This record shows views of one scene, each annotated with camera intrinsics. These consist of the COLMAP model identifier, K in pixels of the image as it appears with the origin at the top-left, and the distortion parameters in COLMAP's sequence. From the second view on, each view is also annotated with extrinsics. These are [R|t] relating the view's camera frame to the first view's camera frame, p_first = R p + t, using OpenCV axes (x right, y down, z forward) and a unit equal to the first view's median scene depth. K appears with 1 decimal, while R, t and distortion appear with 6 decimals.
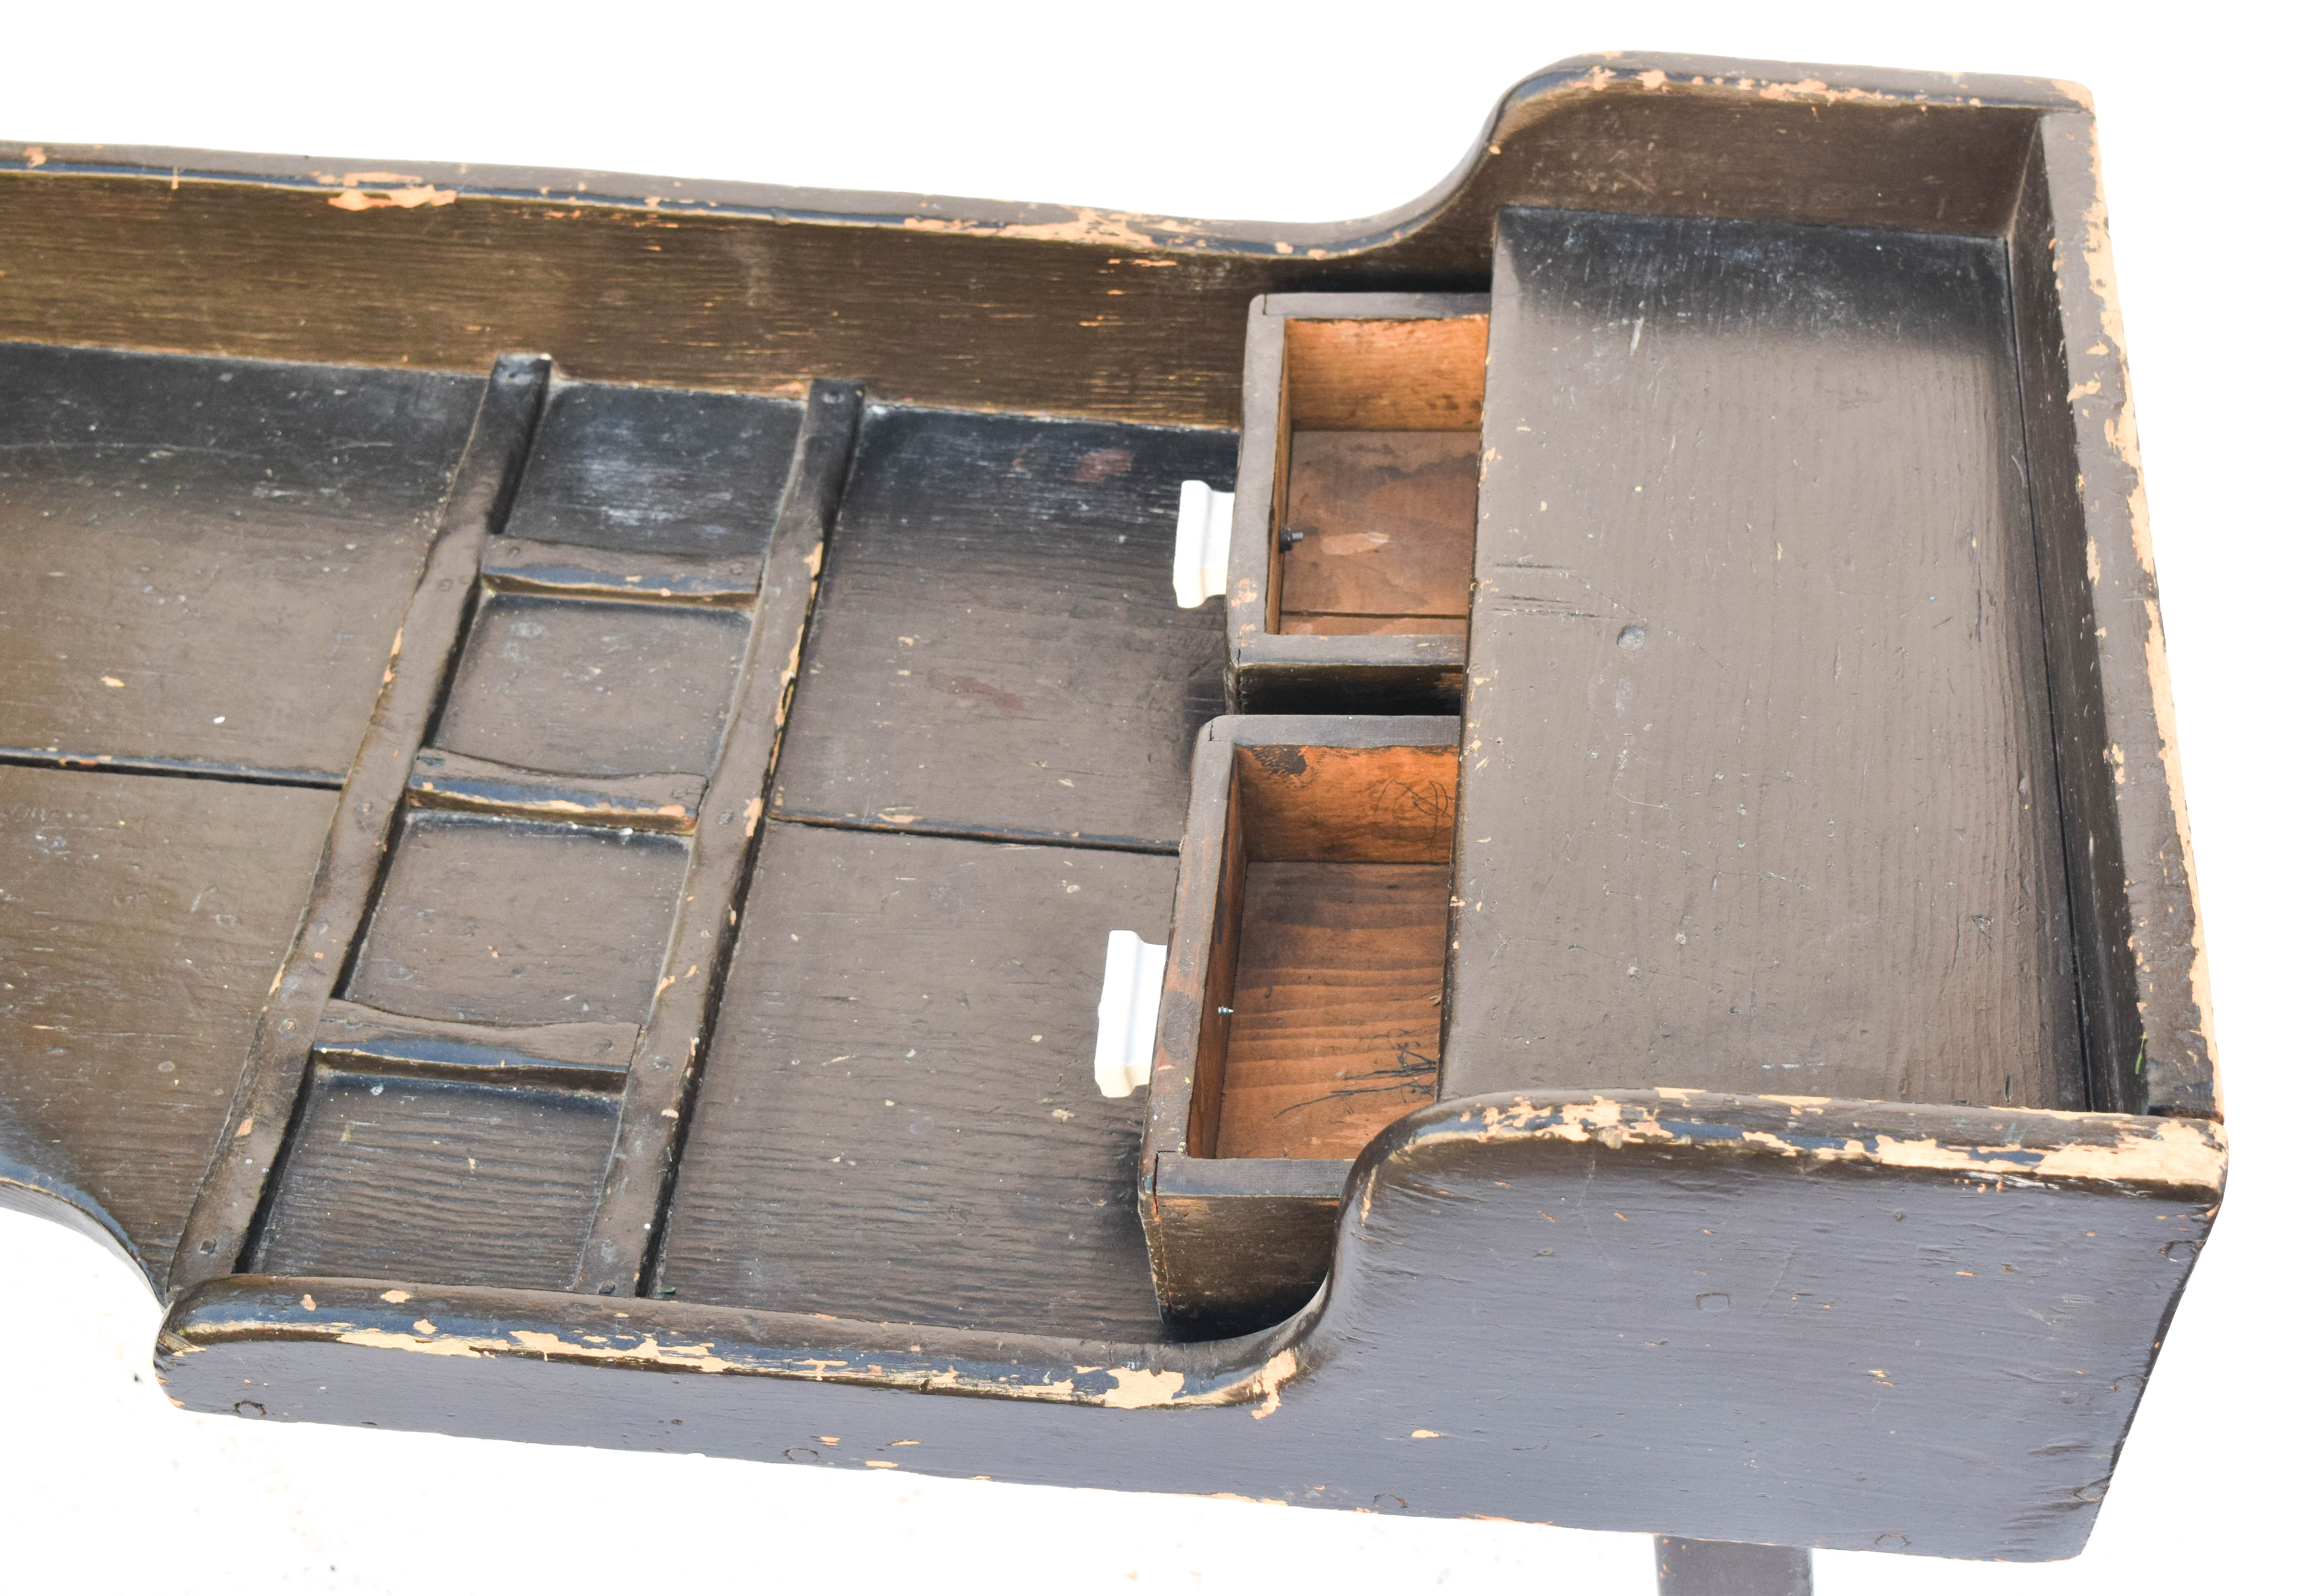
lens RADIAL K [[3395.4, 0, 1232.3], [0, 3395.4, 774.1], [0, 0, 1]] dist [-0.036263, 0.000000]
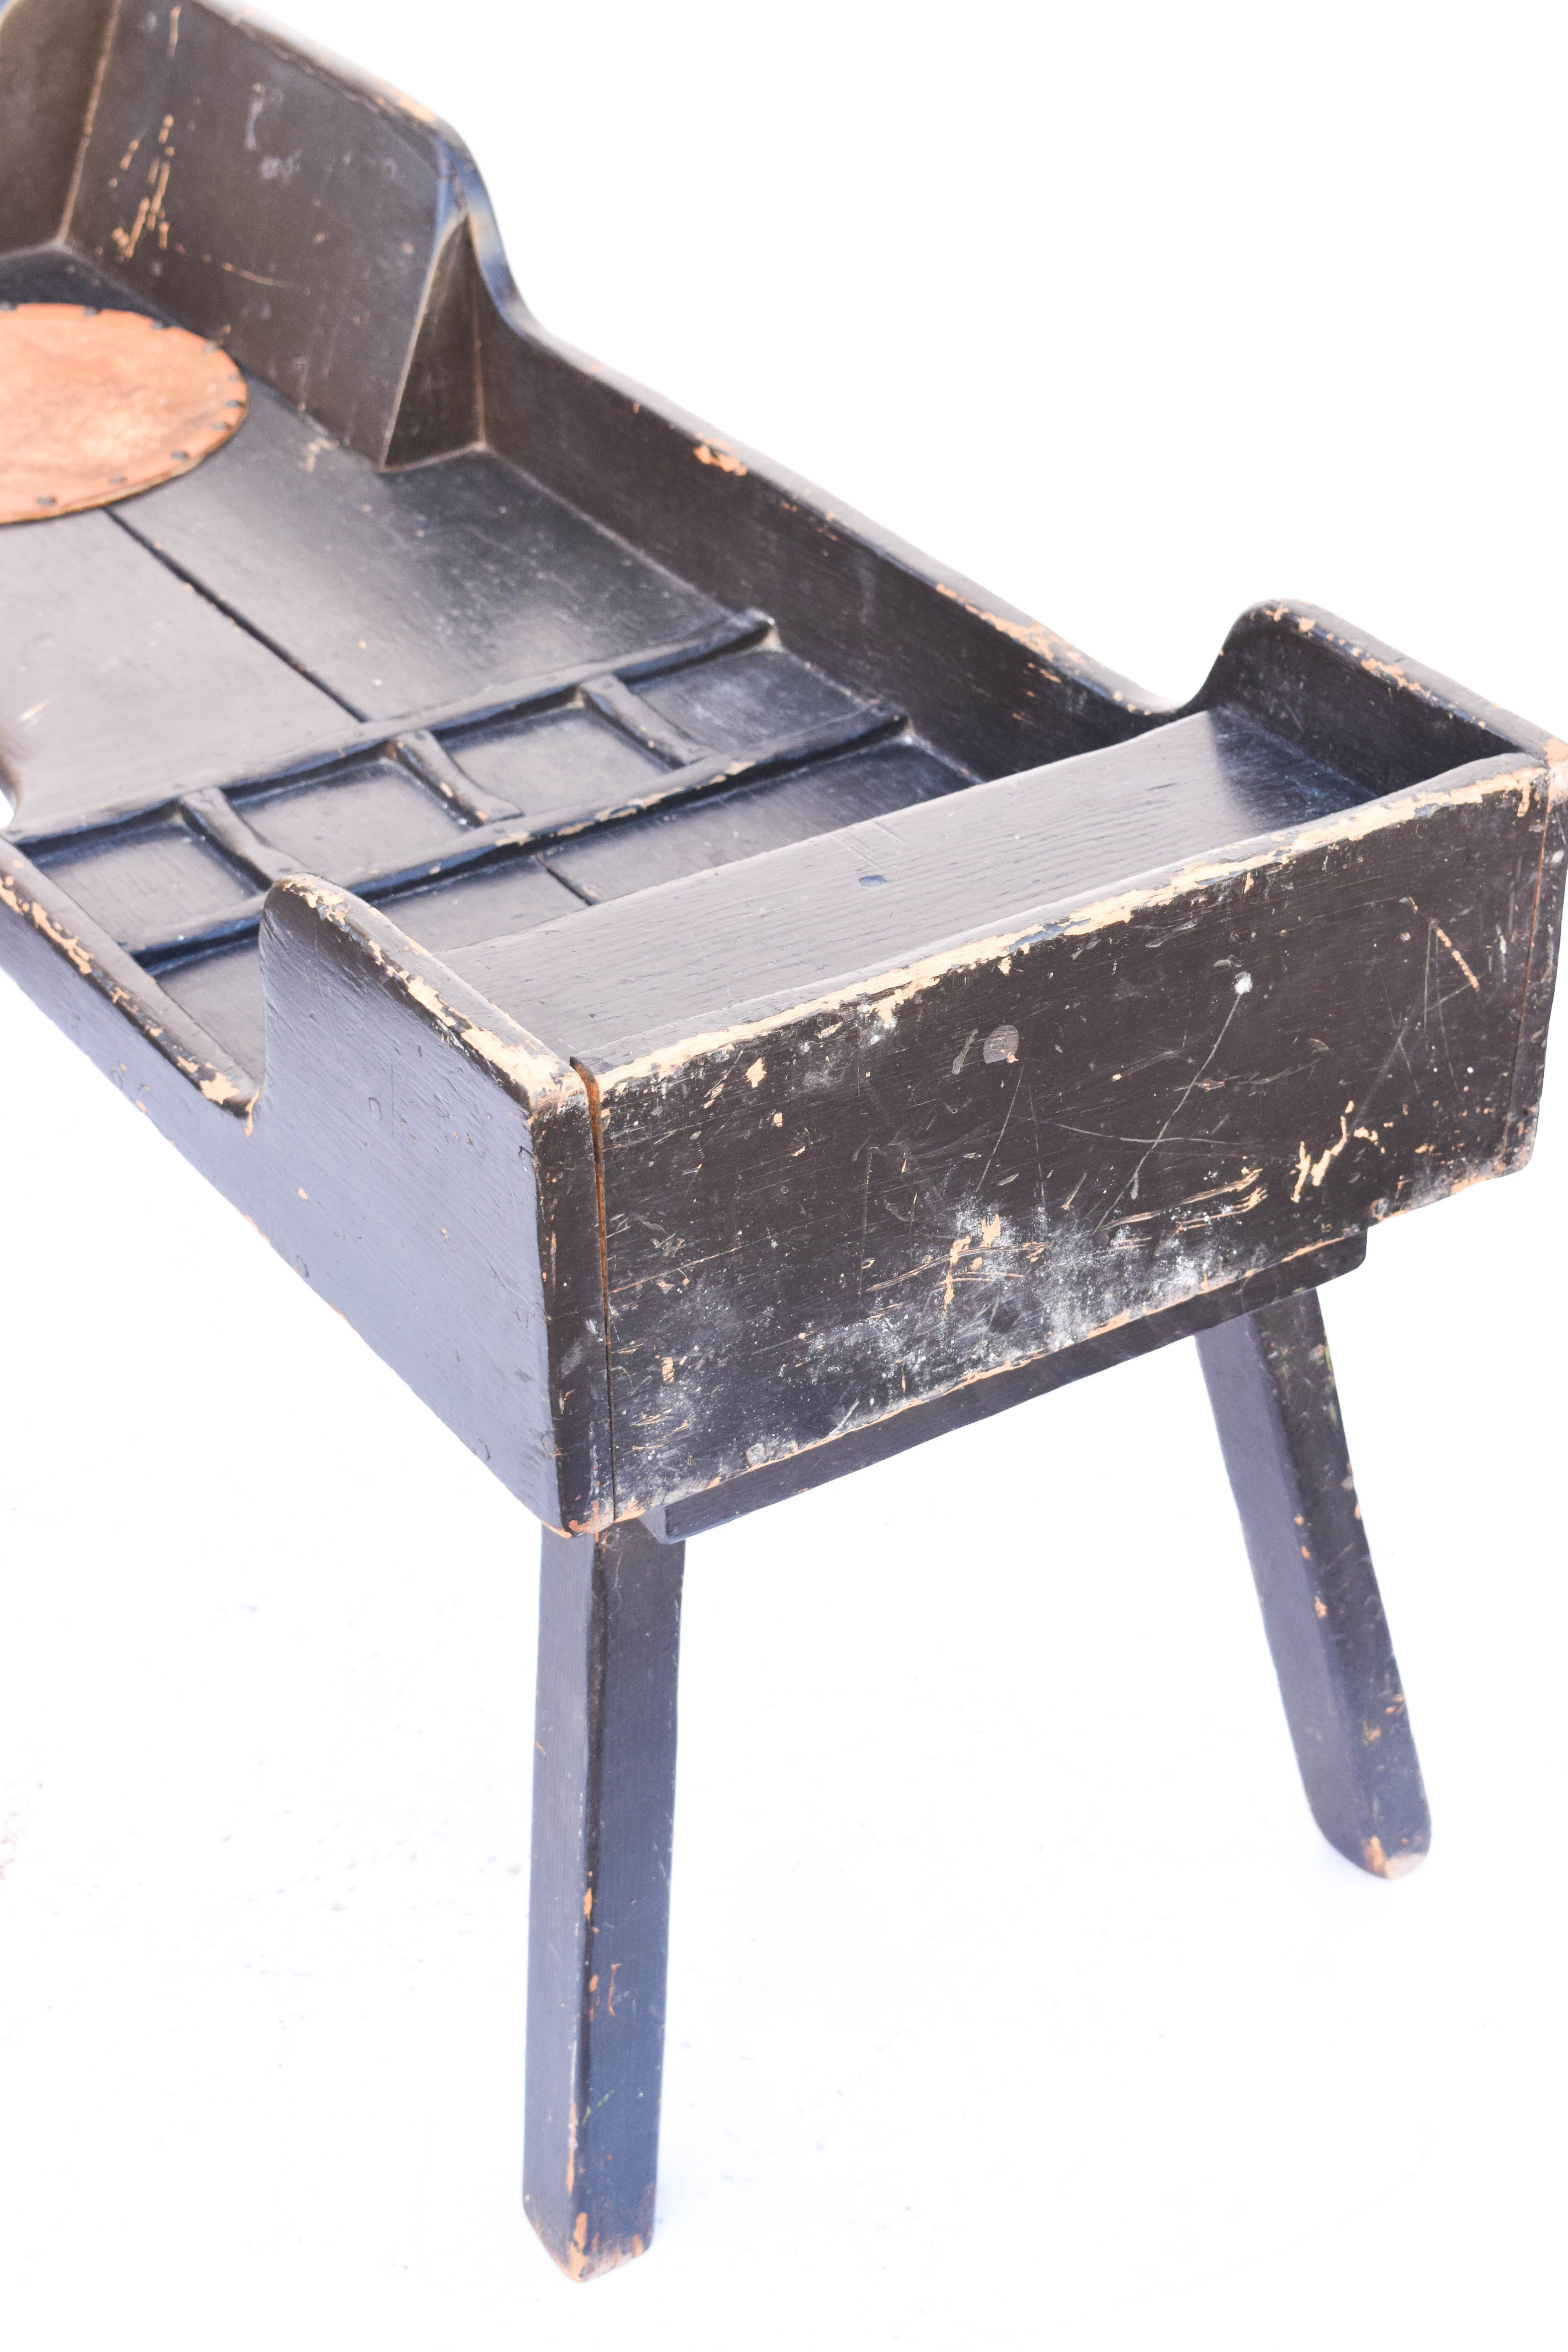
lens RADIAL K [[3925.9, 0, 788.9], [0, 3925.9, 1200.0], [0, 0, 1]] dist [-0.040896, 0.000000]
pose [[0.618025, 0.419539, -0.664854, 0.964394], [-0.566123, 0.824298, -0.006096, 0.073179], [0.545481, 0.380157, 0.746948, -0.065873]]
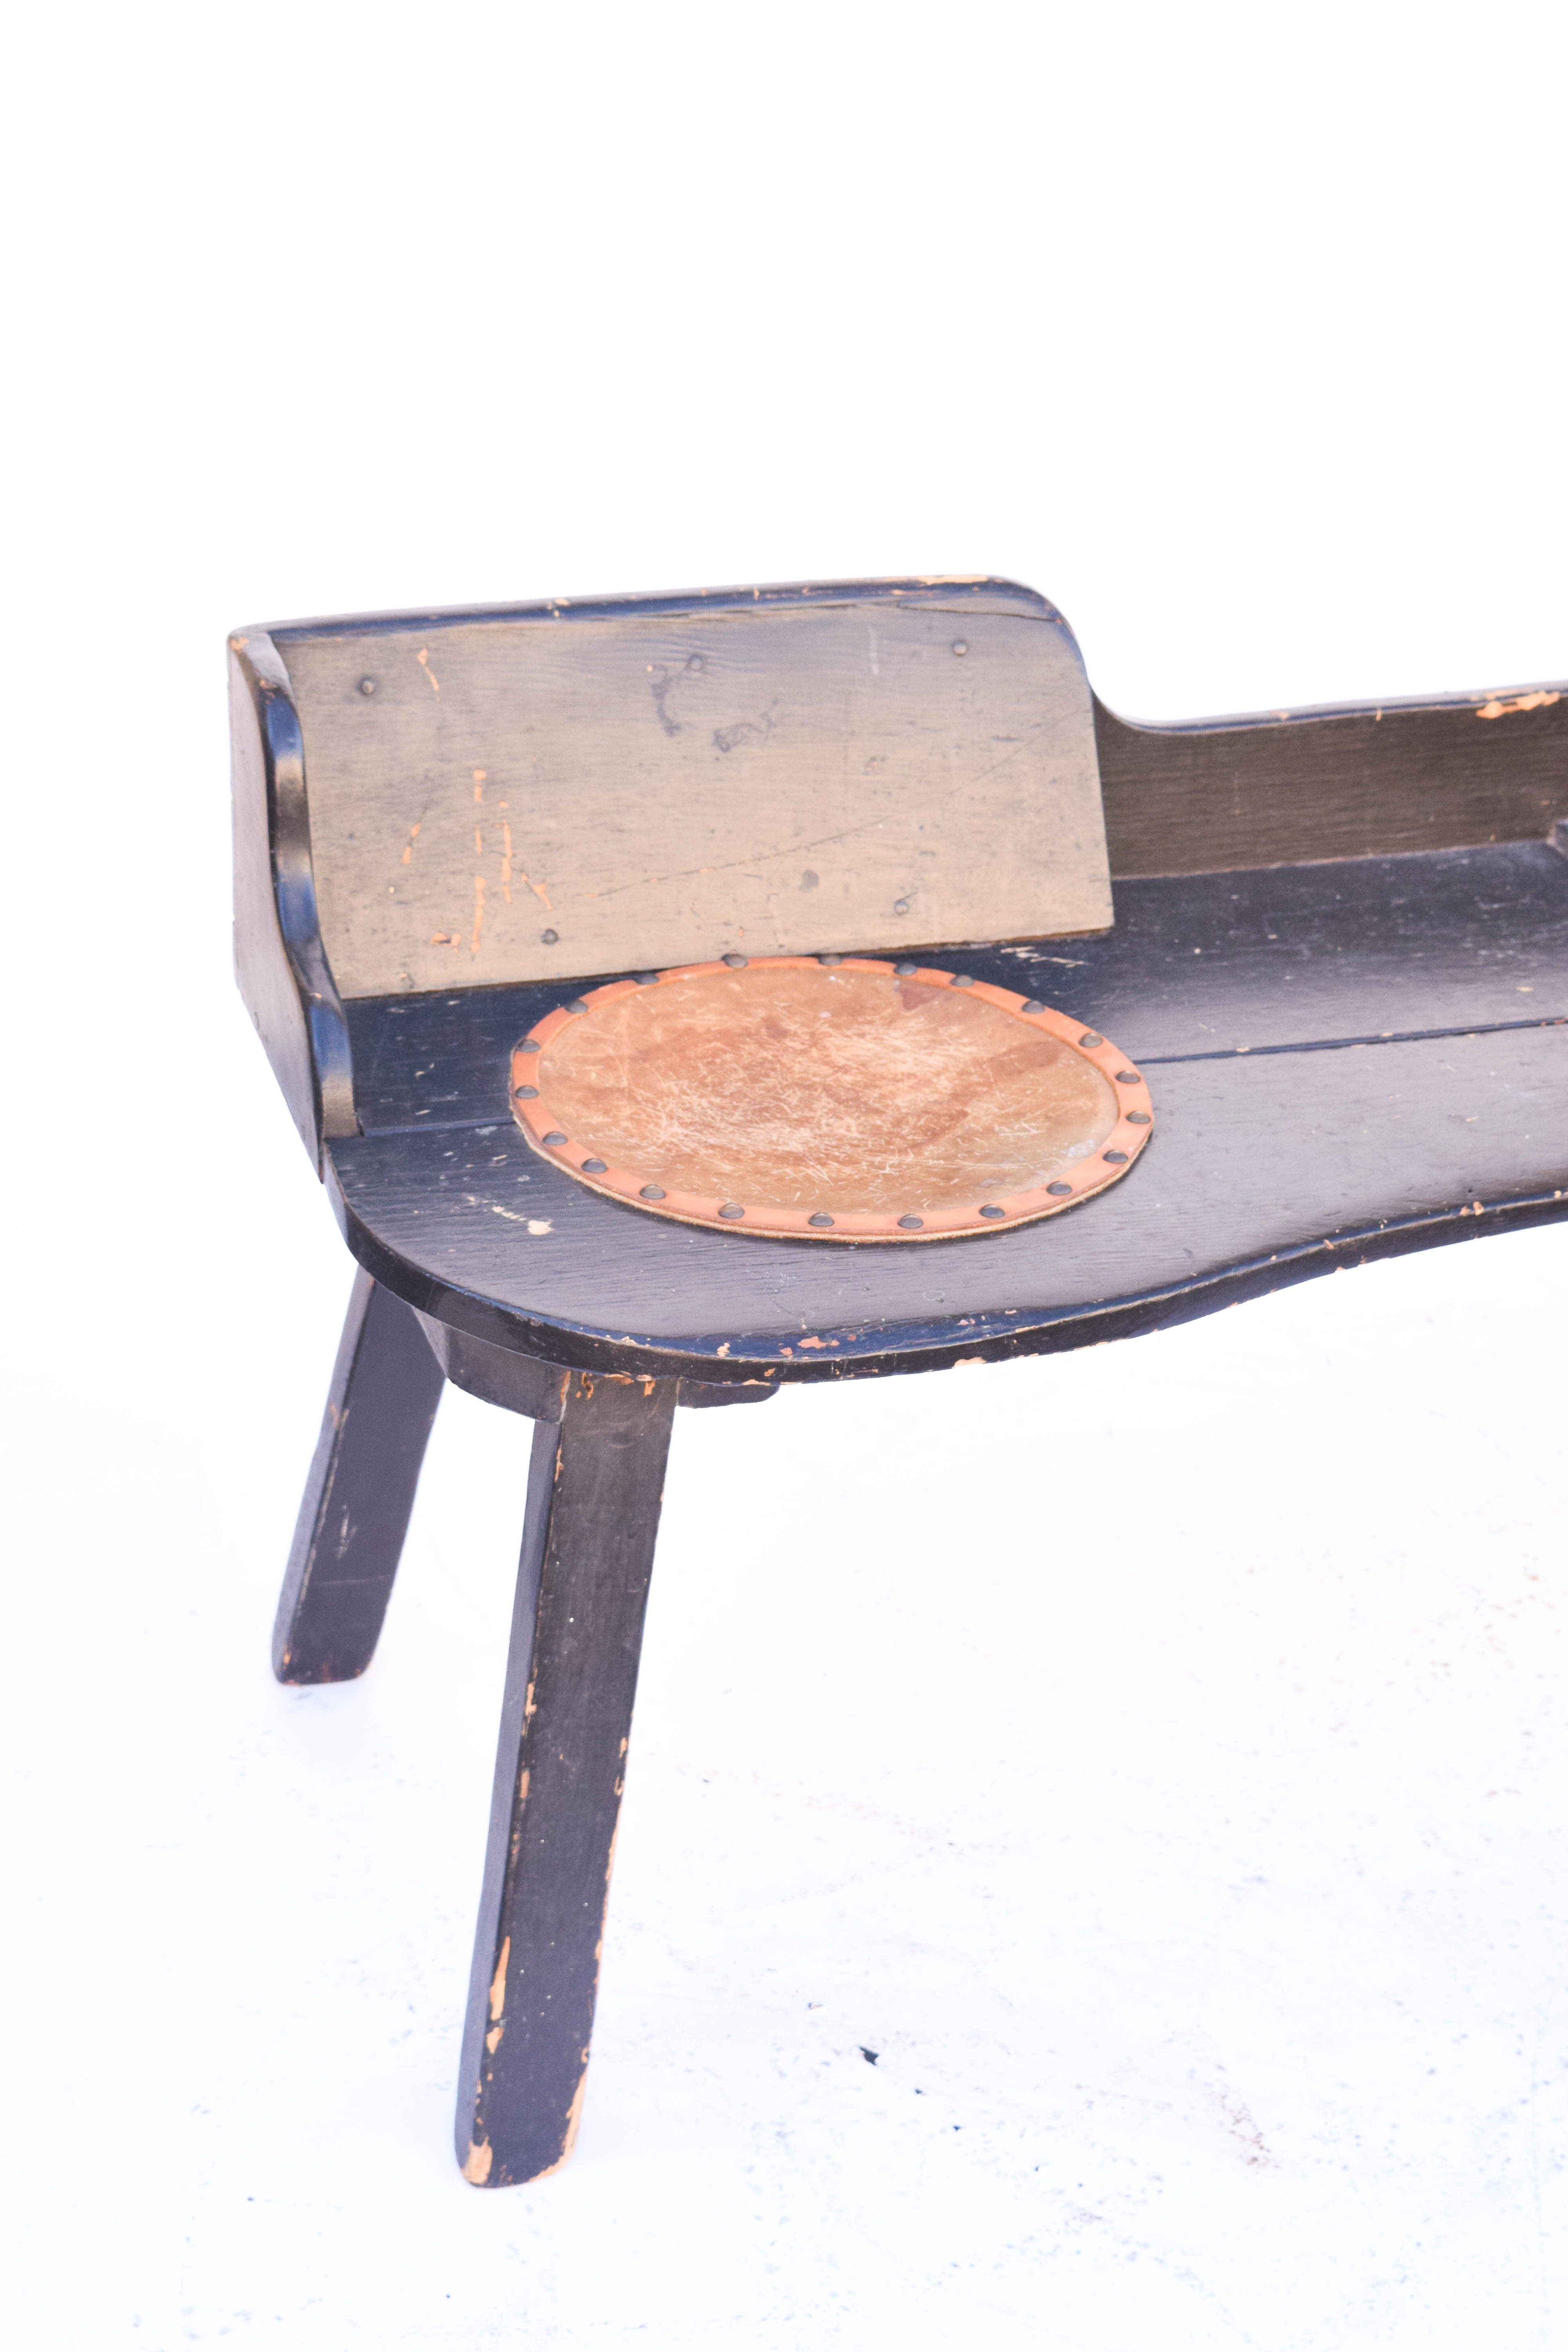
lens RADIAL K [[4503.8, 0, 808.5], [0, 4503.8, 1180.3], [0, 0, 1]] dist [-0.064325, 0.000000]
pose [[0.927183, -0.162324, 0.337614, -1.229366], [0.266857, 0.918705, -0.291151, 0.506095], [-0.262907, 0.360045, 0.895124, -0.589746]]
